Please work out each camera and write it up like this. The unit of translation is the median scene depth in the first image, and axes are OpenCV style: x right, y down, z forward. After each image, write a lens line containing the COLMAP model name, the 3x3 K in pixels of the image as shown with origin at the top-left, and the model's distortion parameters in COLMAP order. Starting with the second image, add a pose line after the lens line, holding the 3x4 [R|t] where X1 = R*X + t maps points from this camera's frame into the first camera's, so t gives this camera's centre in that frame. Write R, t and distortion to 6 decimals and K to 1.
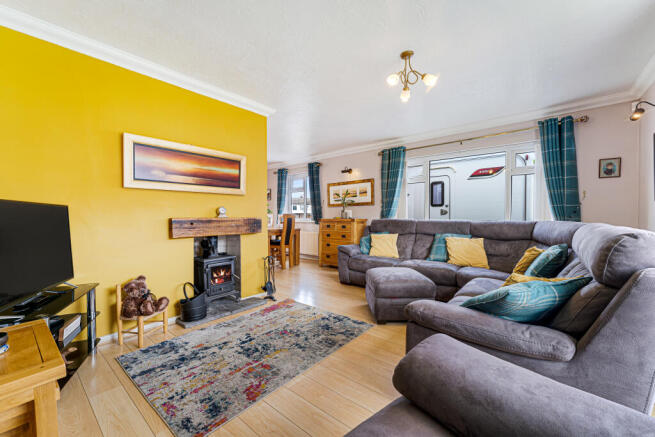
lens RADIAL K [[264.0, 0, 329.1], [0, 264.0, 214.7], [0, 0, 1]] dist [-0.000814, -0.000016]
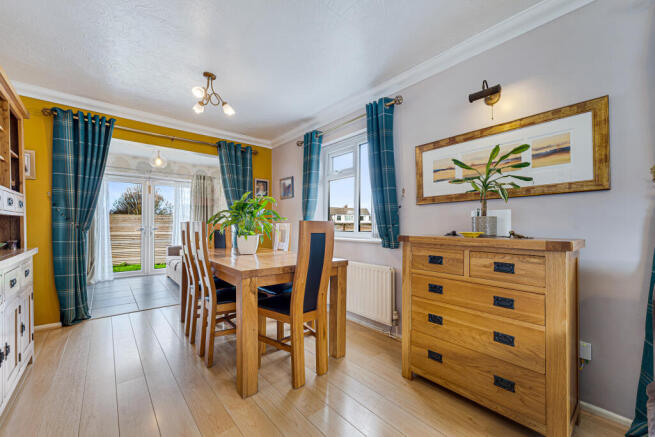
lens RADIAL K [[261.9, 0, 329.7], [0, 261.9, 221.9], [0, 0, 1]] dist [0.000680, -0.000118]
pose [[0.986152, 0.002288, -0.165831, -0.084774], [-0.004191, 0.999929, -0.011125, 0.001375], [0.165794, 0.011666, 0.986091, 0.730733]]
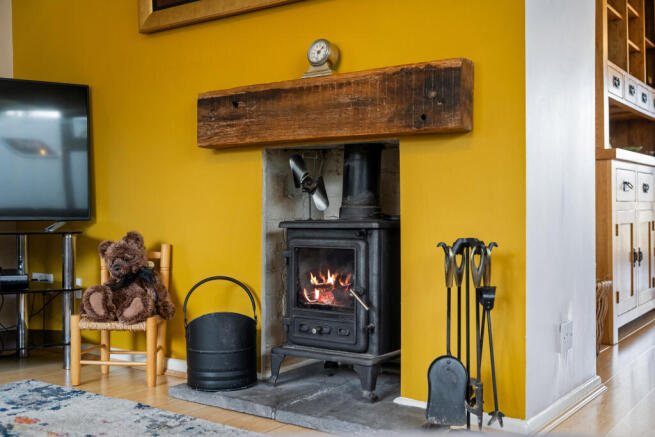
lens RADIAL K [[722.2, 0, 329.4], [0, 722.2, 217.8], [0, 0, 1]] dist [0.013443, 0.025066]
pose [[0.076383, 0.015467, -0.996959, 0.221801], [0.001901, 0.999876, 0.015658, 0.091281], [0.997077, -0.003091, 0.076344, 0.589642]]
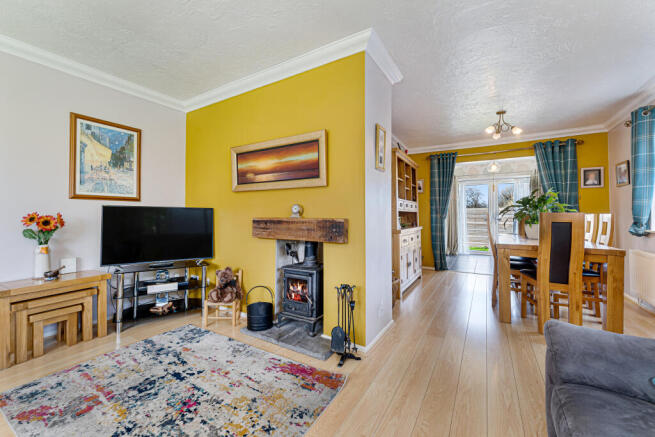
lens RADIAL K [[267.3, 0, 326.5], [0, 267.3, 209.9], [0, 0, 1]] dist [-0.000027, -0.000038]
pose [[0.150529, -0.018118, -0.988440, 0.248608], [-0.002267, 0.999823, -0.018672, 0.001178], [0.988603, 0.005052, 0.150462, 0.601026]]
